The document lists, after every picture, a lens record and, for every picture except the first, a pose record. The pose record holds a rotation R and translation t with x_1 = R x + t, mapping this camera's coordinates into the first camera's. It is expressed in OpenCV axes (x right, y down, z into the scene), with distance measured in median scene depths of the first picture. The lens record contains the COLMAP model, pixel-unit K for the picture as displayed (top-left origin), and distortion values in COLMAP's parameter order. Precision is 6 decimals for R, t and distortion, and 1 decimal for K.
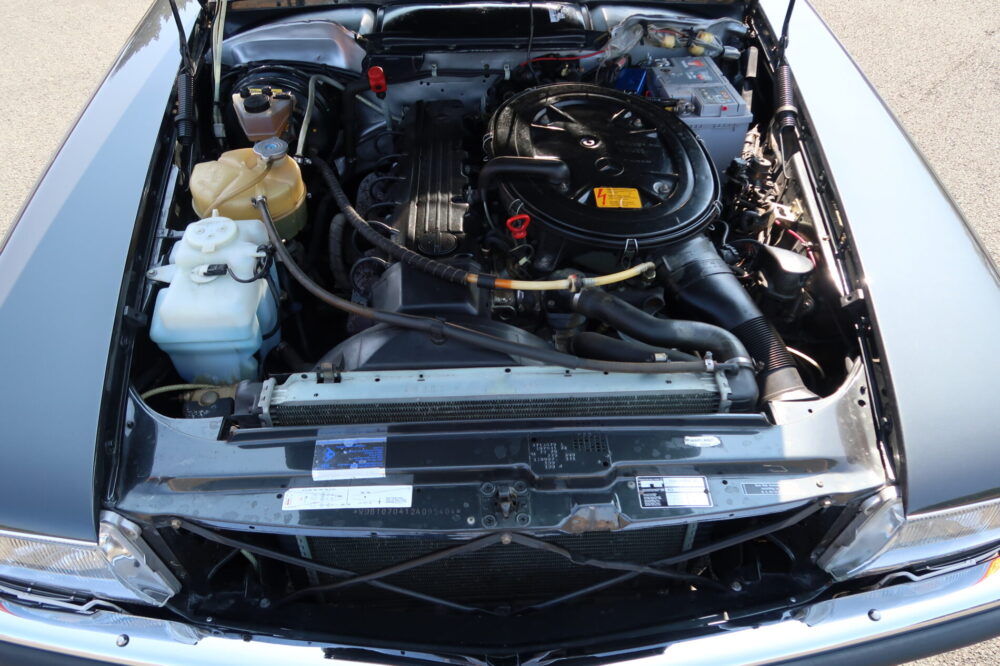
lens RADIAL K [[789.8, 0, 505.2], [0, 789.8, 334.7], [0, 0, 1]] dist [-0.006736, 0.005284]
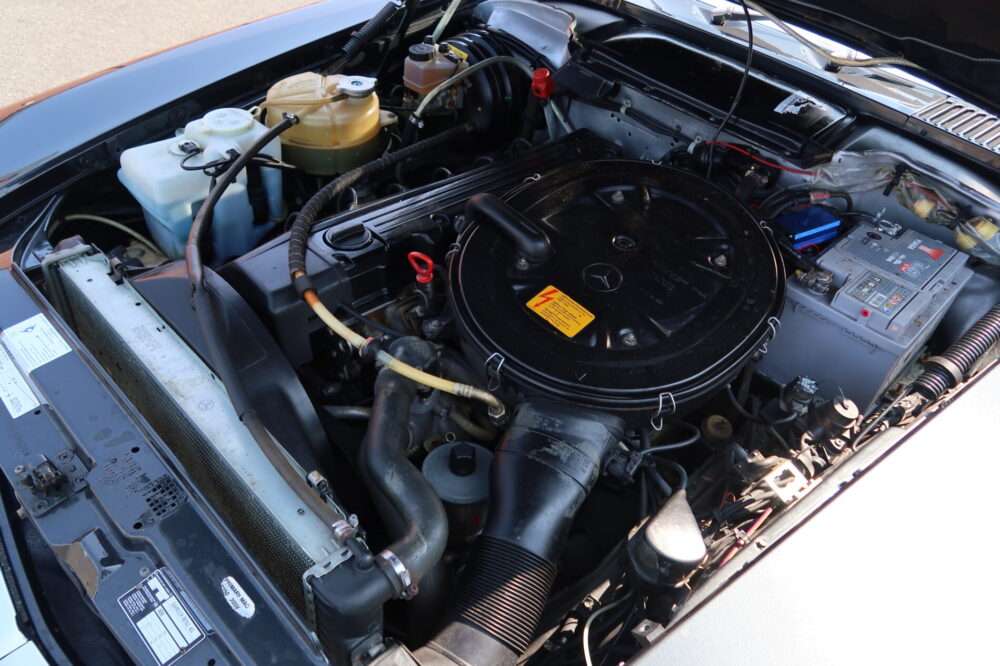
lens RADIAL K [[789.8, 0, 503.7], [0, 789.8, 331.1], [0, 0, 1]] dist [-0.006736, 0.005284]
pose [[0.662009, 0.533581, -0.526341, 0.400841], [-0.562041, 0.818010, 0.122350, -0.173552], [0.495836, 0.214828, 0.841425, 0.287737]]
